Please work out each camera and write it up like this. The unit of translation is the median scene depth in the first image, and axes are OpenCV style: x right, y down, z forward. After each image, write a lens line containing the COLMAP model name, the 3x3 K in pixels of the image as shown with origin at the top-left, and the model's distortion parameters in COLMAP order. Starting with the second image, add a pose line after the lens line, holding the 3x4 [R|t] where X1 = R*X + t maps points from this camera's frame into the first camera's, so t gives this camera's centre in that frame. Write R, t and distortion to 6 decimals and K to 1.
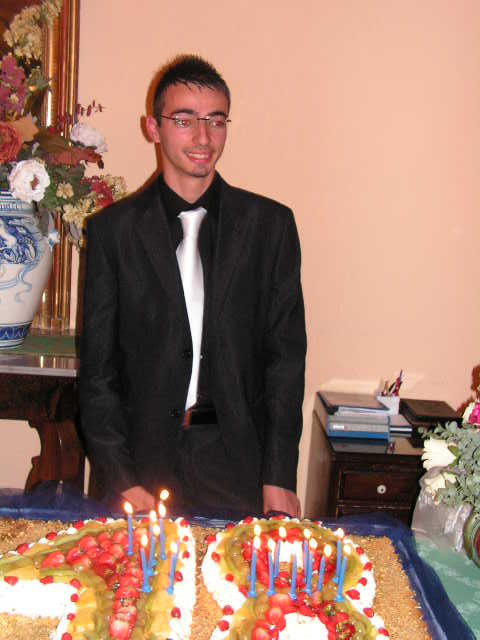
lens RADIAL K [[835.0, 0, 240.0], [0, 835.0, 320.0], [0, 0, 1]] dist [-0.010168, 0.474922]
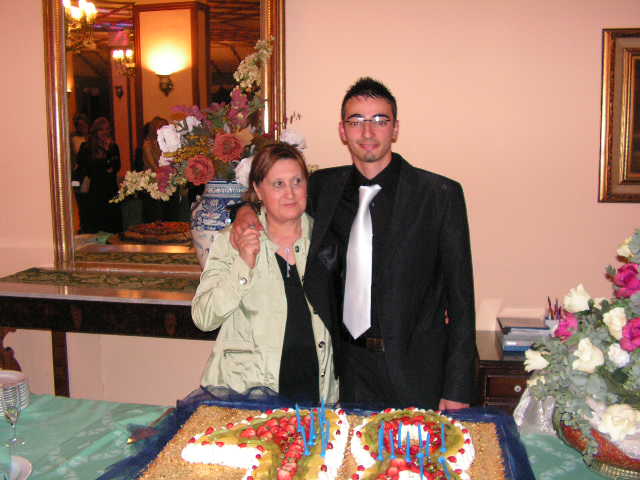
lens RADIAL K [[669.8, 0, 320.0], [0, 669.8, 240.0], [0, 0, 1]] dist [-0.128740, -0.012375]
pose [[0.978779, -0.043961, -0.200150, 0.137769], [0.036165, 0.998444, -0.042443, -0.001505], [0.201704, 0.034304, 0.978846, -0.119785]]
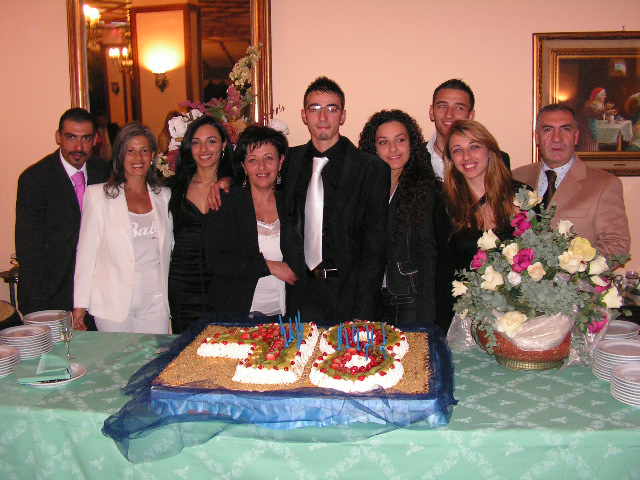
lens RADIAL K [[659.4, 0, 320.0], [0, 659.4, 240.0], [0, 0, 1]] dist [-0.149117, -0.001319]
pose [[0.980430, -0.053946, -0.189332, 0.249210], [0.049335, 0.998362, -0.028986, 0.095618], [0.190585, 0.019078, 0.981485, -0.495812]]
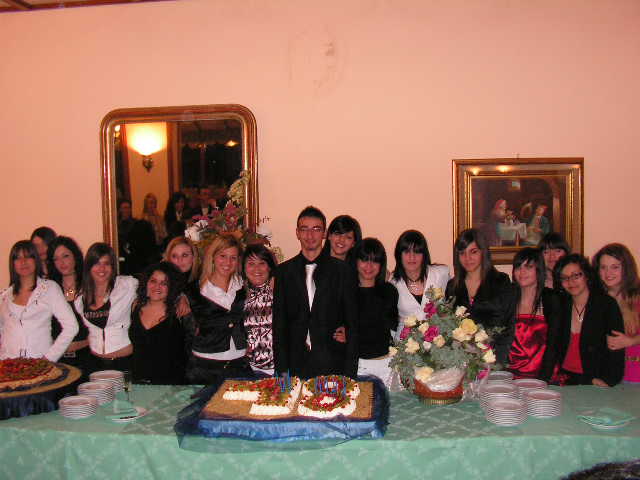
lens RADIAL K [[668.0, 0, 320.0], [0, 668.0, 240.0], [0, 0, 1]] dist [-0.165720, 0.037923]
pose [[0.988509, -0.079108, -0.128809, 0.353747], [0.065203, 0.991922, -0.108805, 0.023049], [0.136376, 0.099156, 0.985682, -1.344943]]
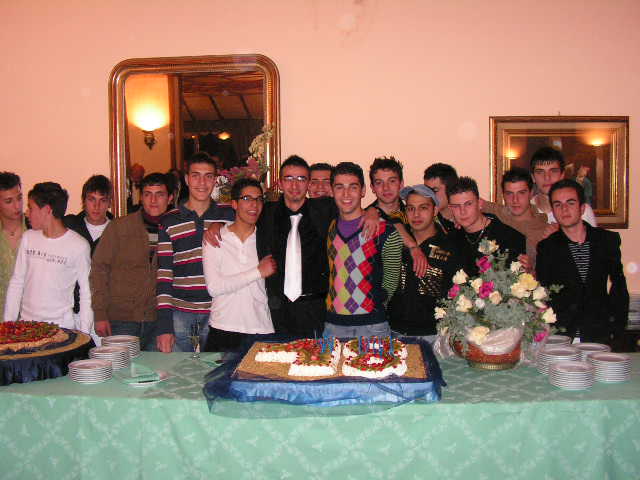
lens RADIAL K [[669.8, 0, 320.0], [0, 669.8, 240.0], [0, 0, 1]] dist [-0.128740, -0.012375]
pose [[0.990960, -0.068801, -0.115176, 0.149729], [0.057185, 0.993212, -0.101293, 0.145334], [0.121363, 0.093791, 0.988167, -1.135625]]
